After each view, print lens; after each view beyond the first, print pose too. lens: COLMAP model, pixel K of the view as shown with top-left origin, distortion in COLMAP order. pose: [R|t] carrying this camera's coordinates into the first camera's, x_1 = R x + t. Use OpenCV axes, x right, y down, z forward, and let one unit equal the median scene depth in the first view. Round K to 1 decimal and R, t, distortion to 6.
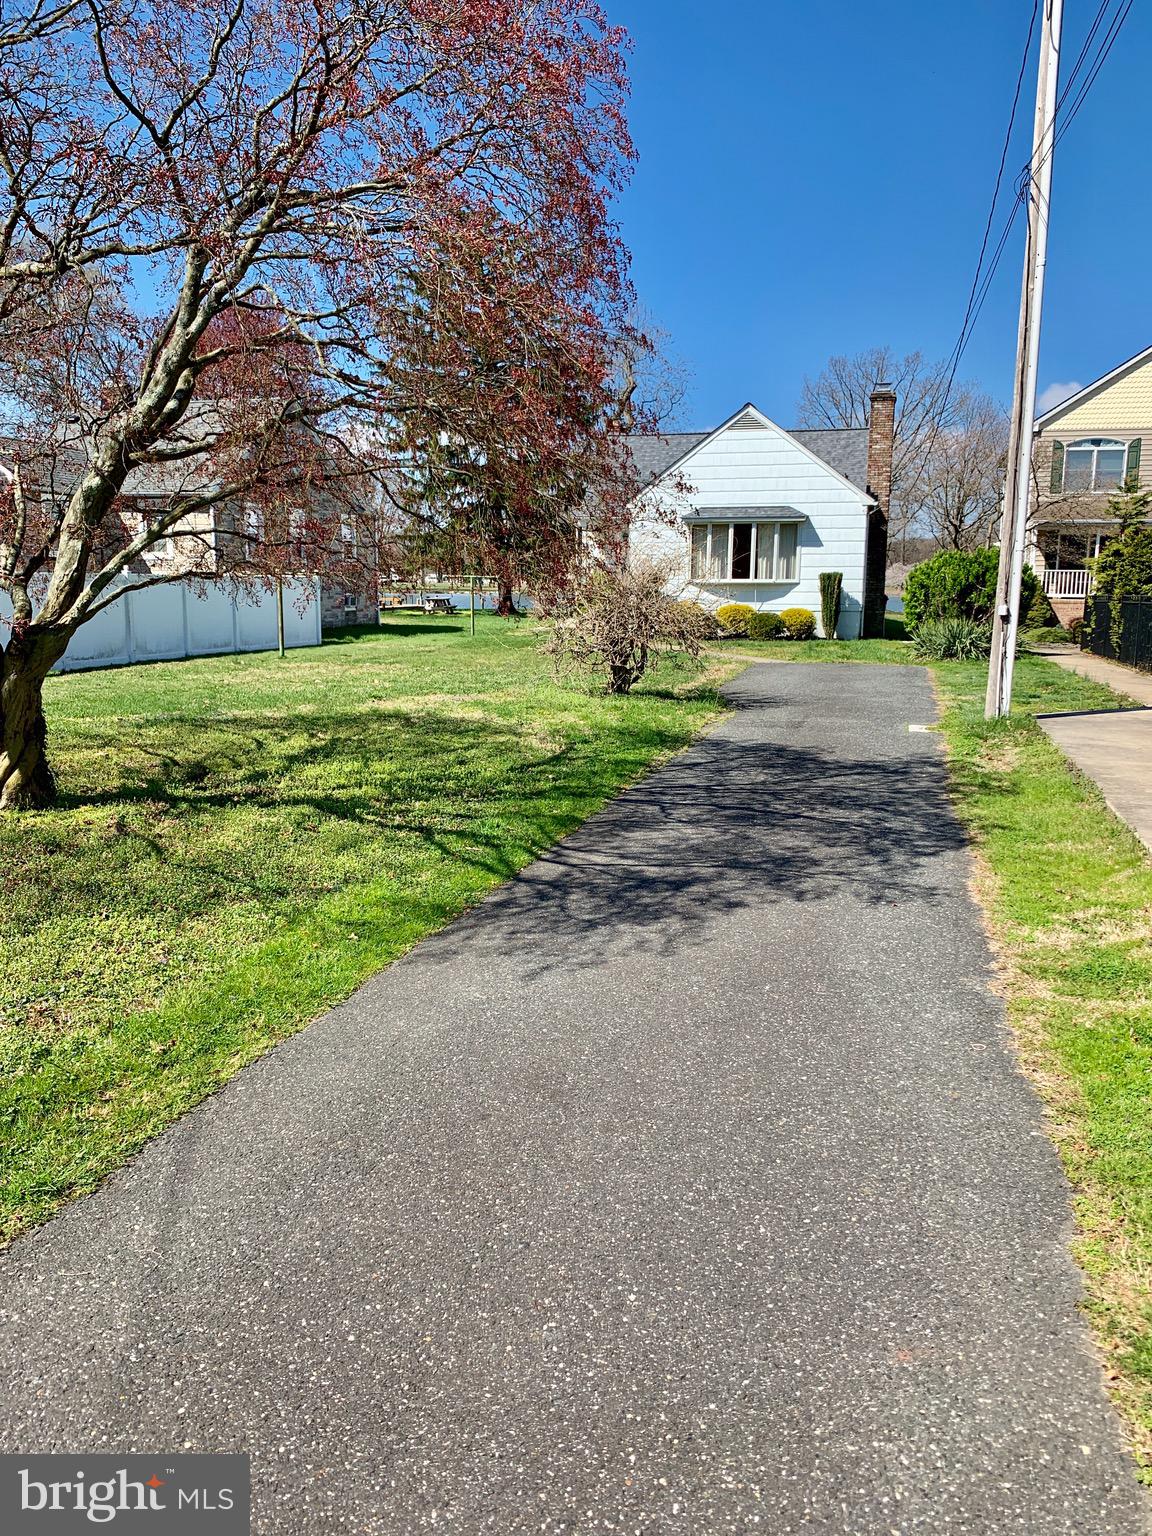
lens RADIAL K [[1170.4, 0, 576.0], [0, 1170.4, 768.0], [0, 0, 1]] dist [0.016334, -0.057057]
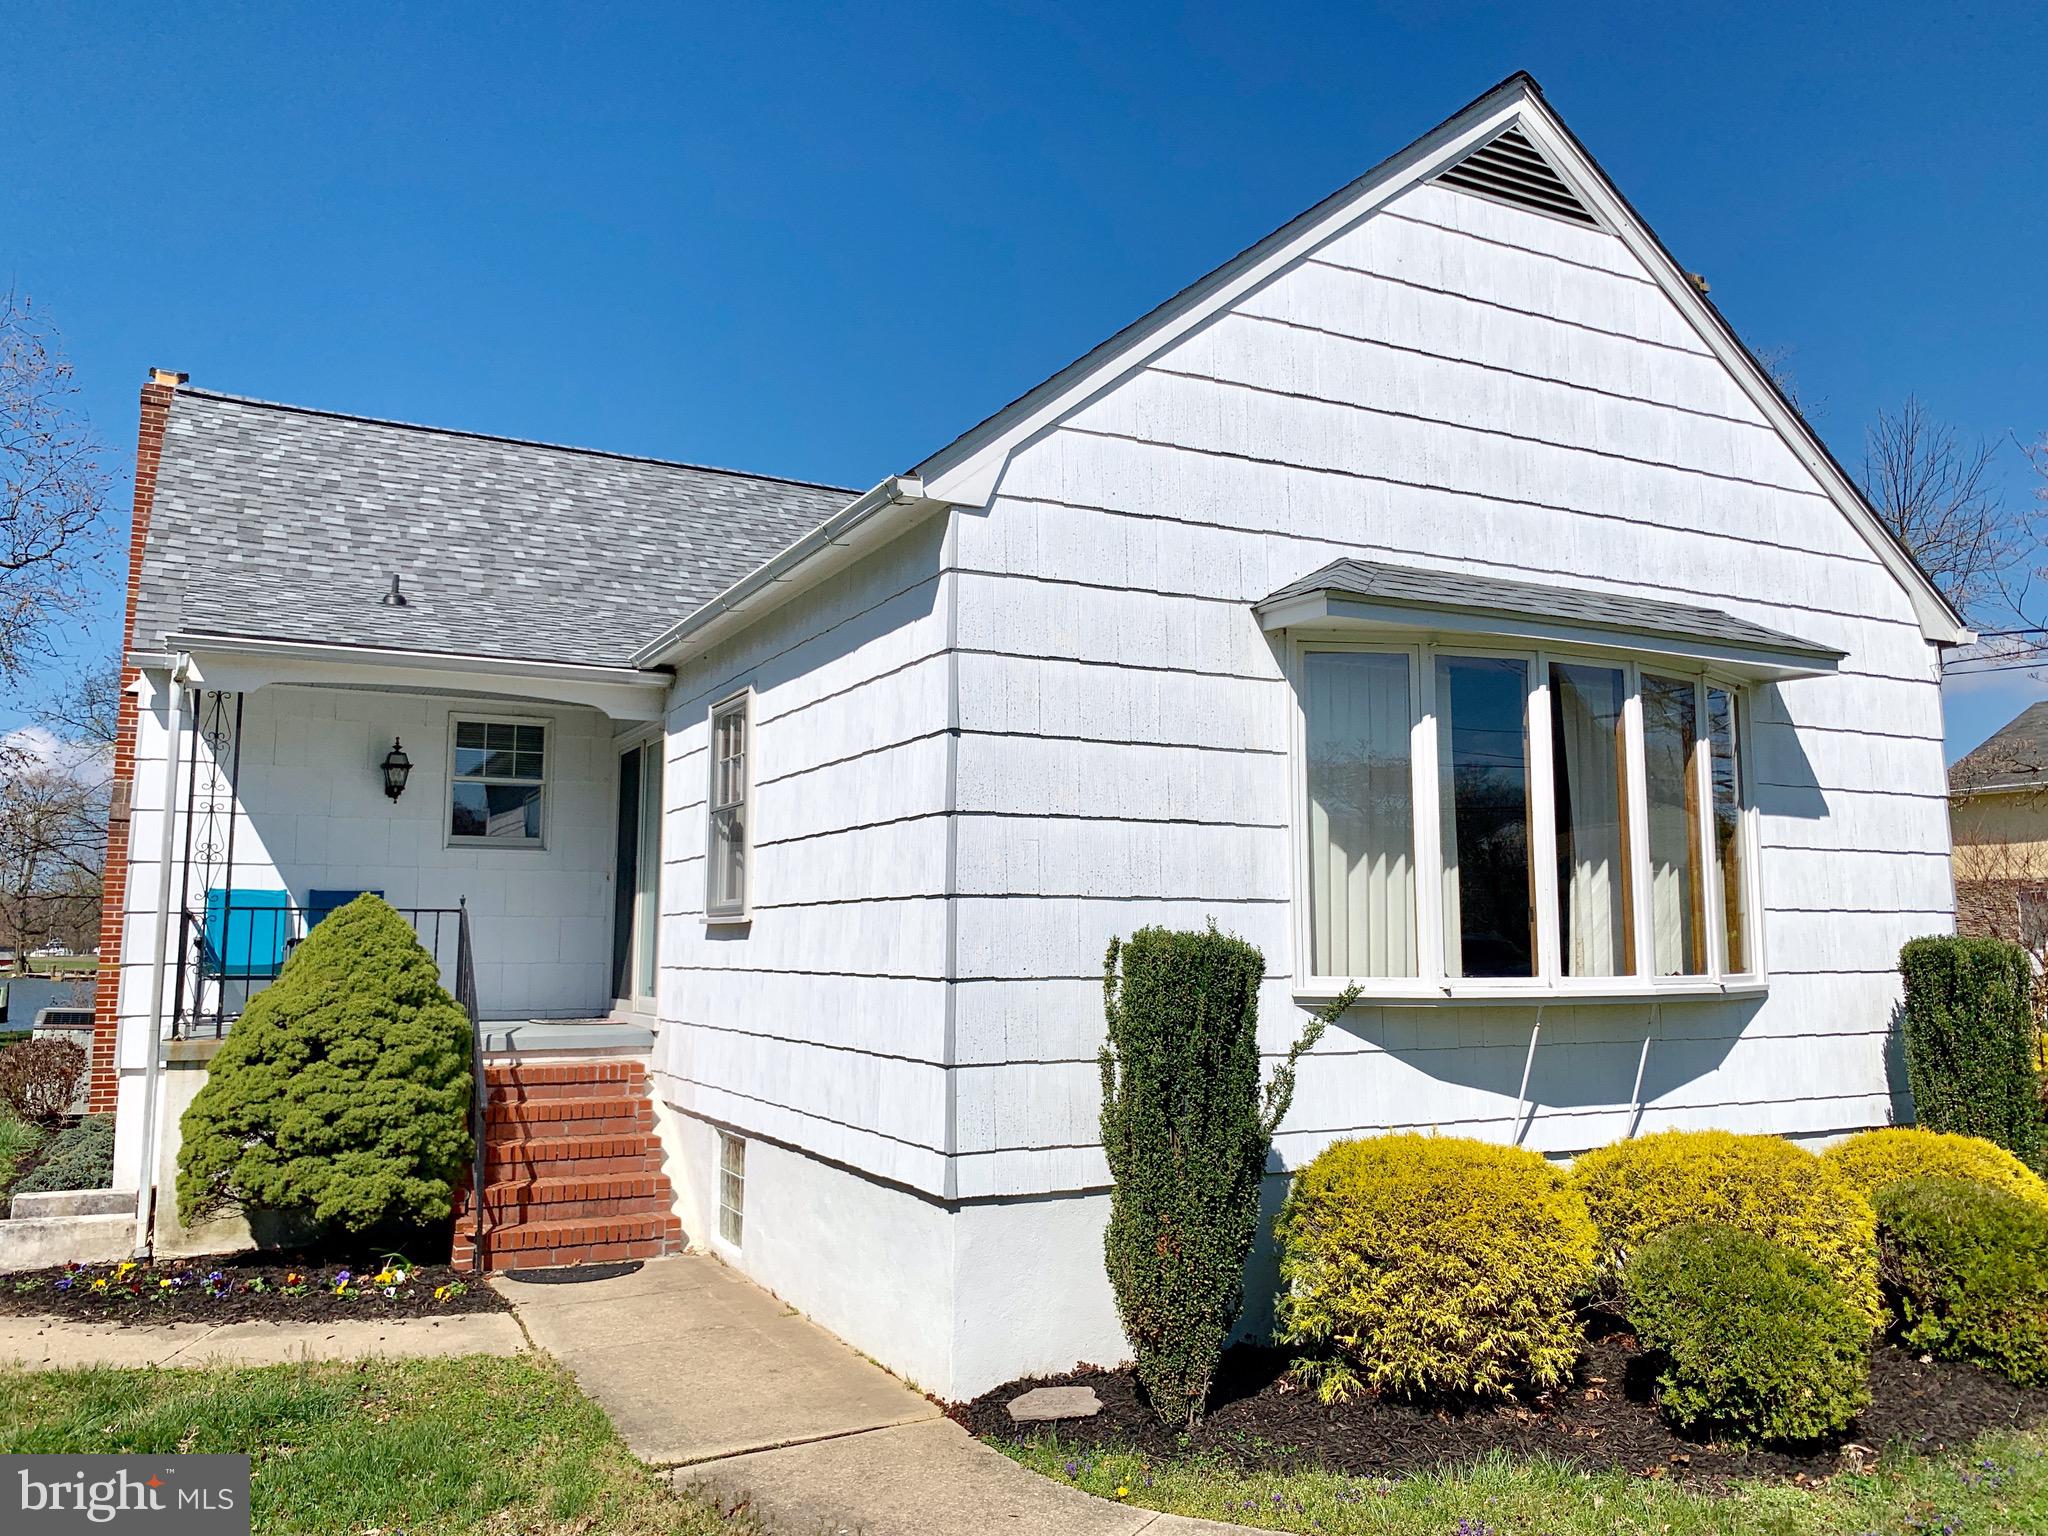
lens RADIAL K [[1557.9, 0, 1024.0], [0, 1557.9, 768.0], [0, 0, 1]] dist [0.006622, -0.058365]
pose [[0.740383, 0.071070, 0.668418, -0.077687], [0.111683, 0.967567, -0.226585, -0.150273], [-0.662843, 0.242410, 0.708433, 0.893282]]
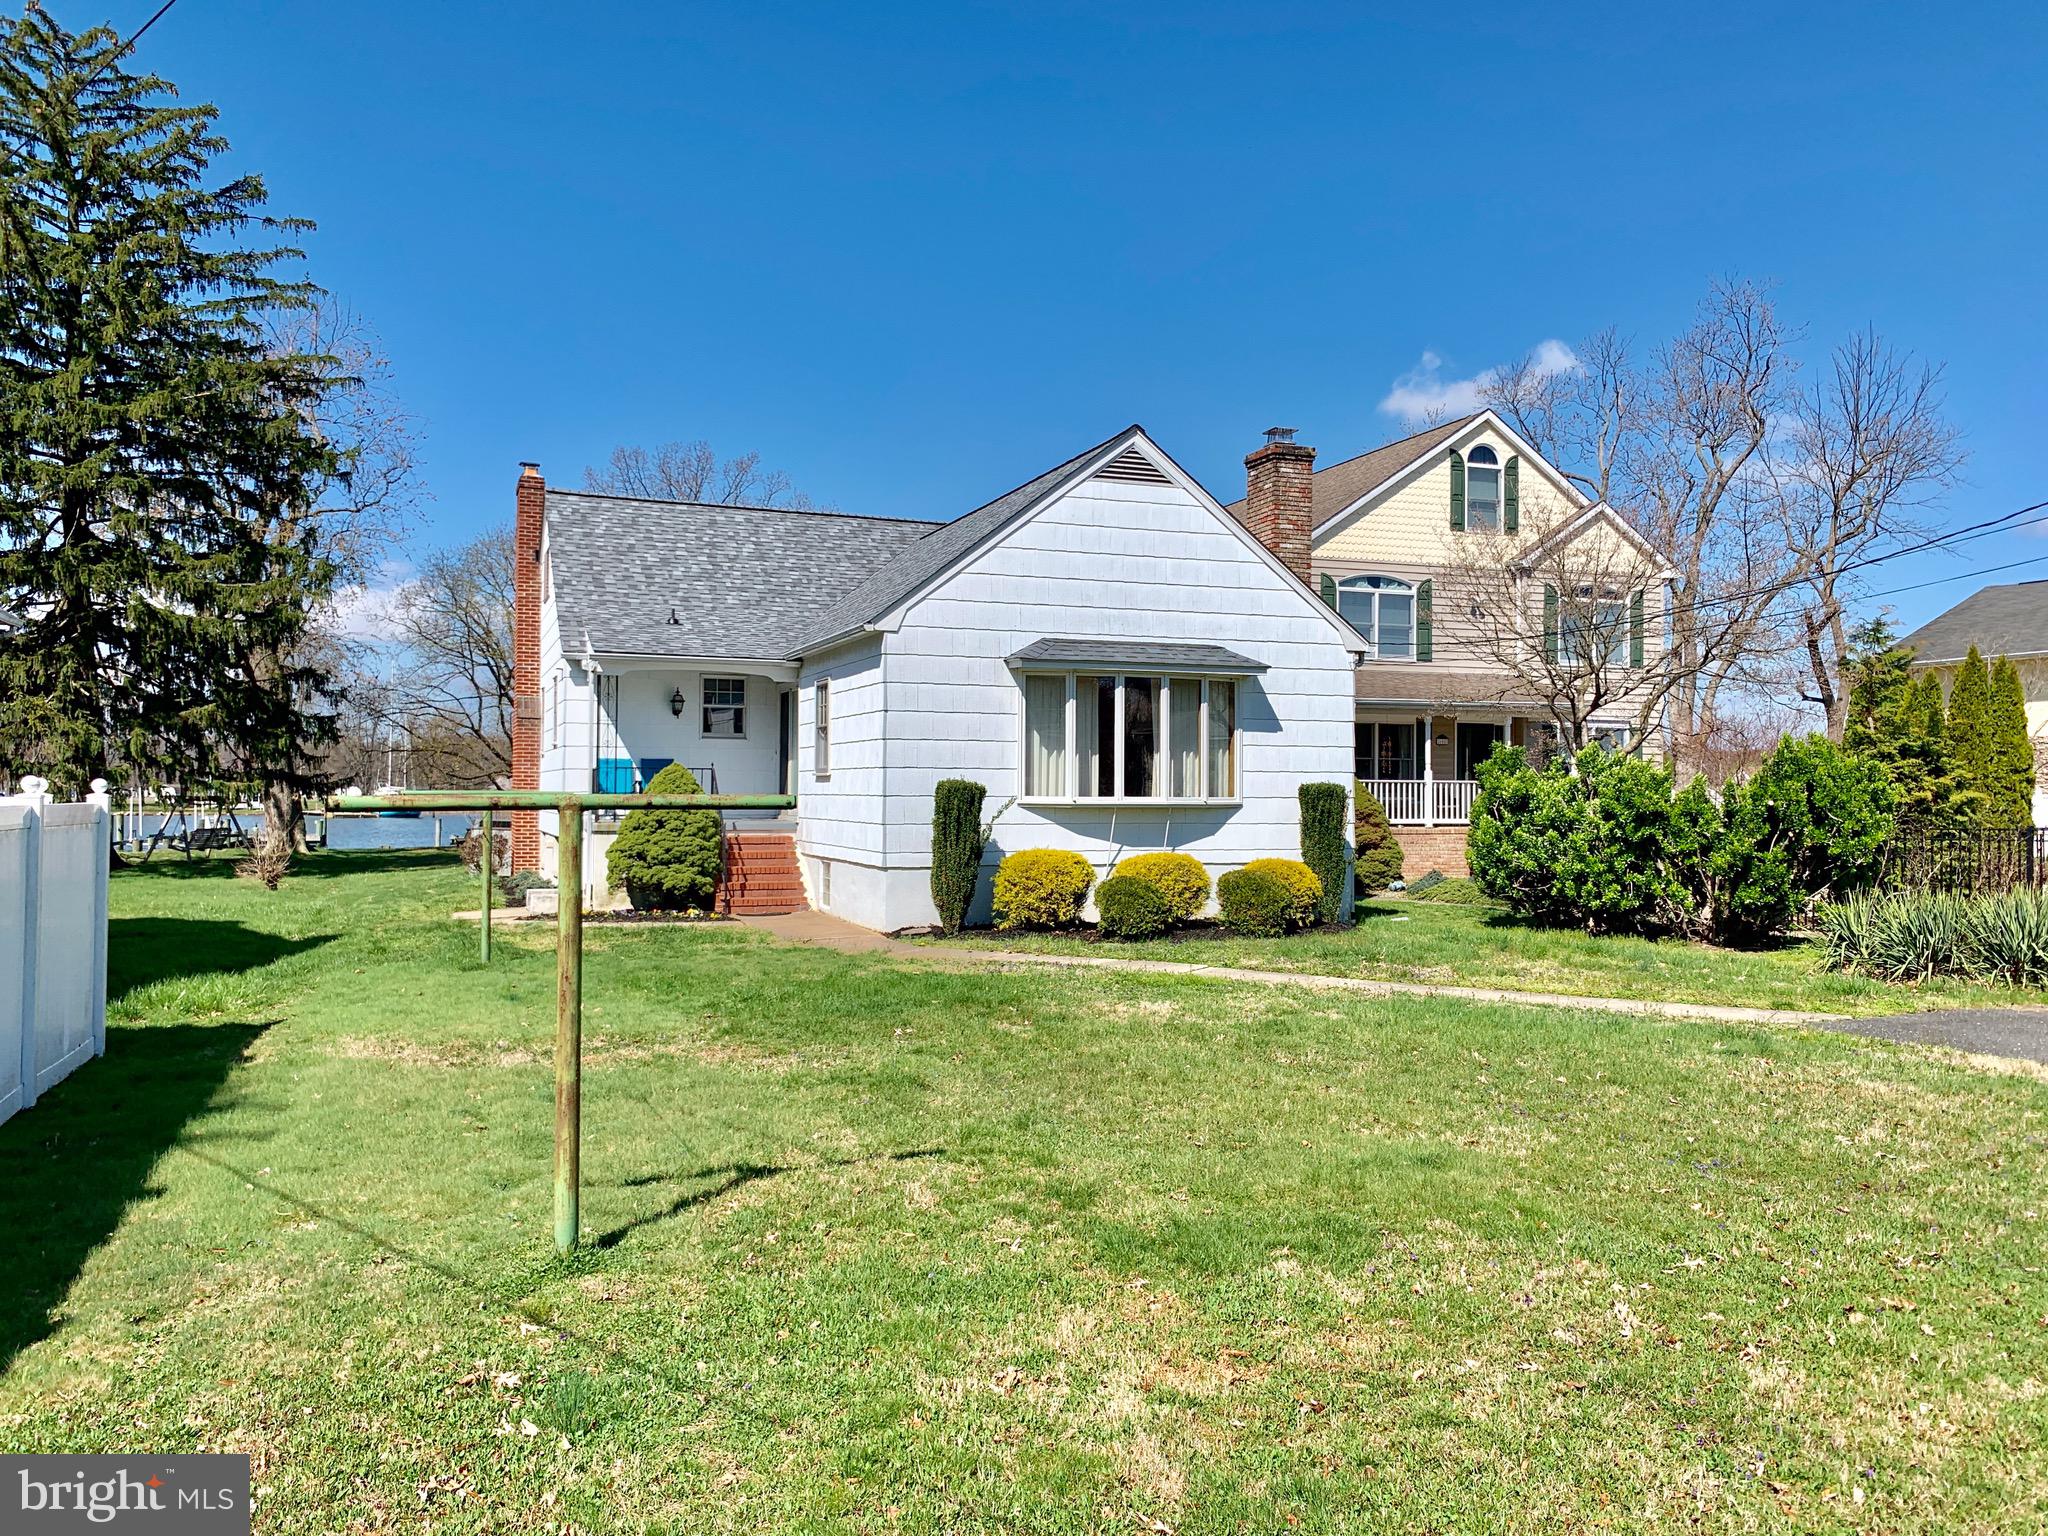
lens RADIAL K [[1560.5, 0, 1067.0], [0, 1560.5, 770.3], [0, 0, 1]] dist [0.016334, -0.057057]
pose [[0.796944, 0.005519, 0.604027, -0.248556], [0.096972, 0.985820, -0.136951, -0.092858], [-0.596218, 0.167717, 0.785108, 0.546328]]
